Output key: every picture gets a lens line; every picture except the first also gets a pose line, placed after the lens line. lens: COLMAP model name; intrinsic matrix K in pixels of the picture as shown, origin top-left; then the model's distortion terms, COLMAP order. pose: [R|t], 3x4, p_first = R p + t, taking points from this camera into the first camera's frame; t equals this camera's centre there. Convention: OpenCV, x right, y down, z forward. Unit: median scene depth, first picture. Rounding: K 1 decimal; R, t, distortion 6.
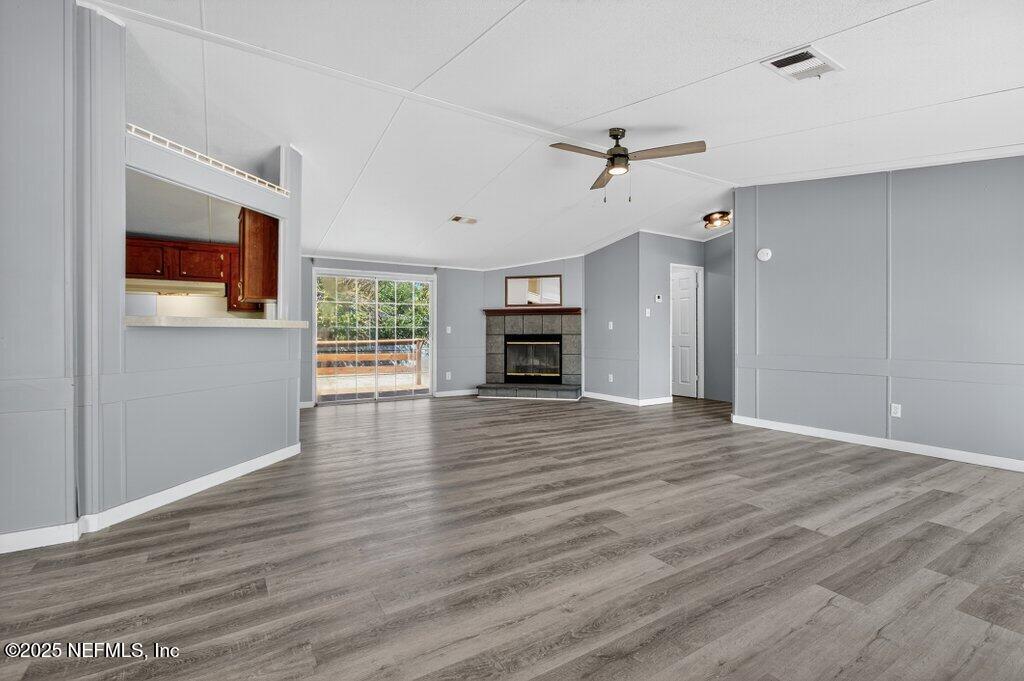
lens RADIAL K [[470.7, 0, 516.3], [0, 470.7, 327.6], [0, 0, 1]] dist [-0.002148, 0.000197]
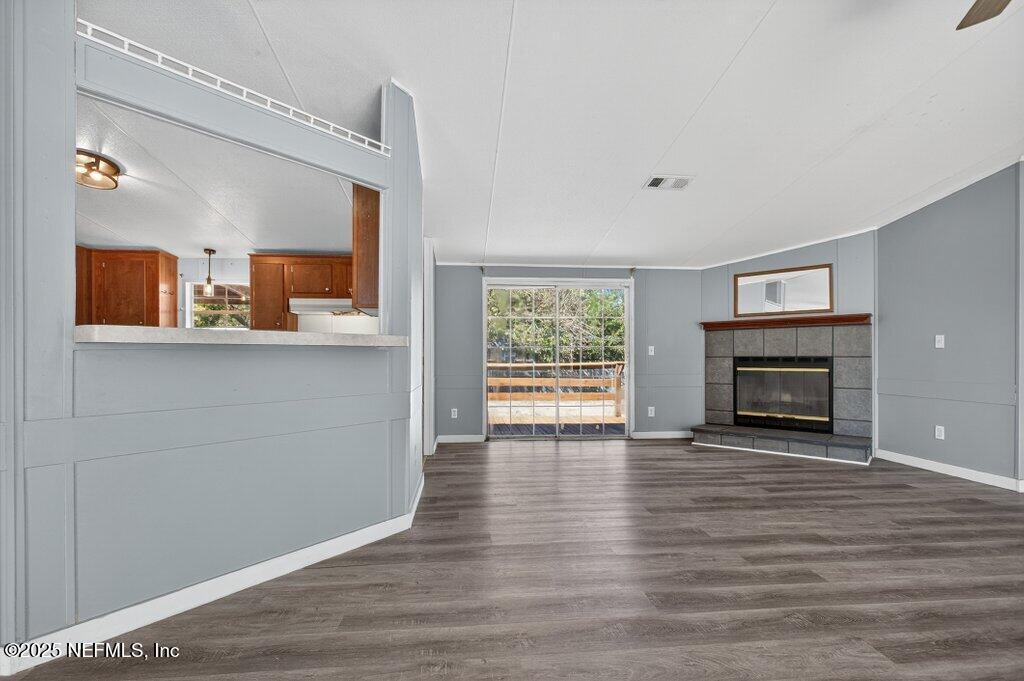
lens RADIAL K [[458.1, 0, 507.2], [0, 458.1, 355.9], [0, 0, 1]] dist [0.000645, 0.000615]
pose [[0.888864, -0.000126, -0.458170, -0.013170], [0.005768, 0.999924, 0.010916, 0.004238], [0.458134, -0.012345, 0.888797, 0.261947]]
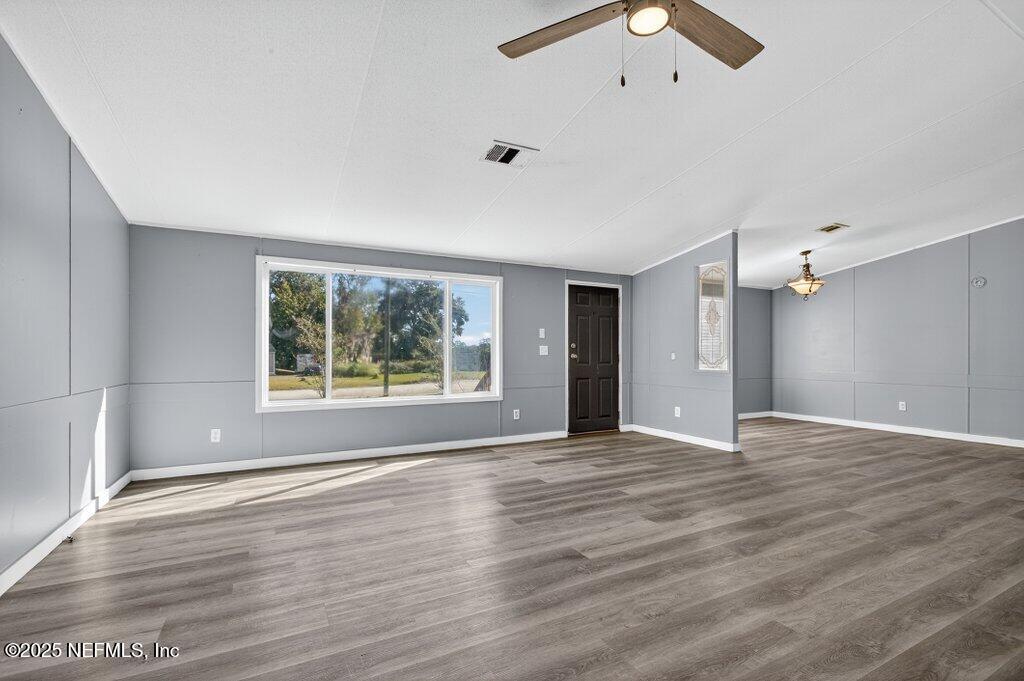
lens RADIAL K [[458.1, 0, 507.2], [0, 458.1, 355.9], [0, 0, 1]] dist [0.000645, 0.000615]
pose [[-0.995707, 0.000973, 0.092553, 0.168590], [-0.000071, 0.999936, -0.011276, 0.009083], [-0.092558, -0.011234, -0.995644, 0.789533]]
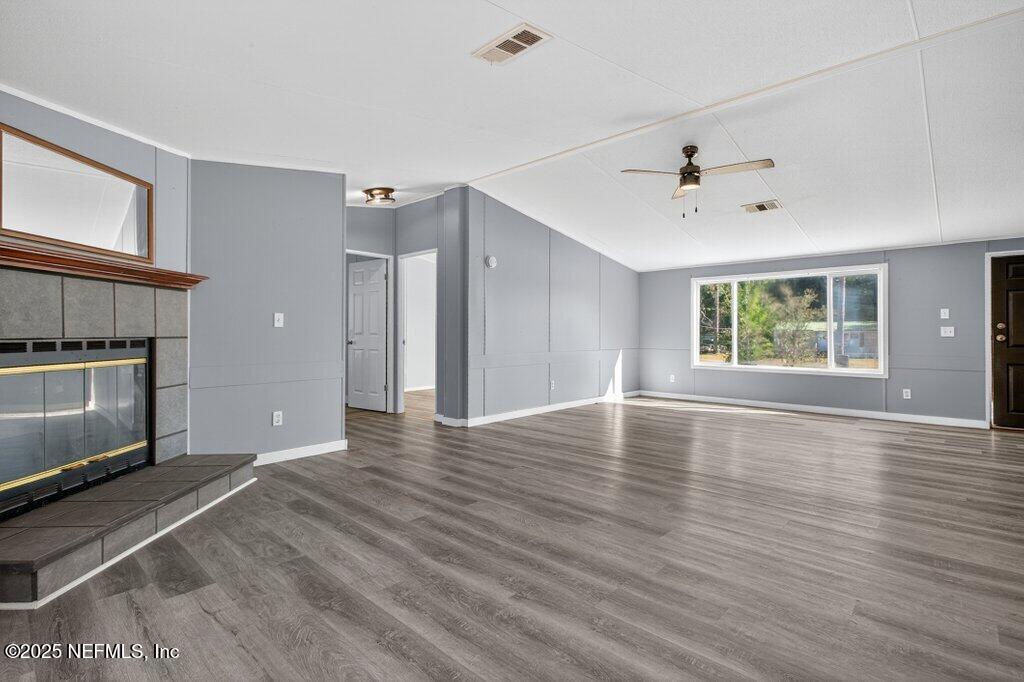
lens RADIAL K [[482.0, 0, 517.9], [0, 482.0, 330.6], [0, 0, 1]] dist [0.000554, 0.000631]
pose [[-0.258043, 0.005699, 0.966117, -0.401731], [-0.015940, 0.999821, -0.010156, 0.008625], [-0.966002, -0.018021, -0.257906, 0.887292]]
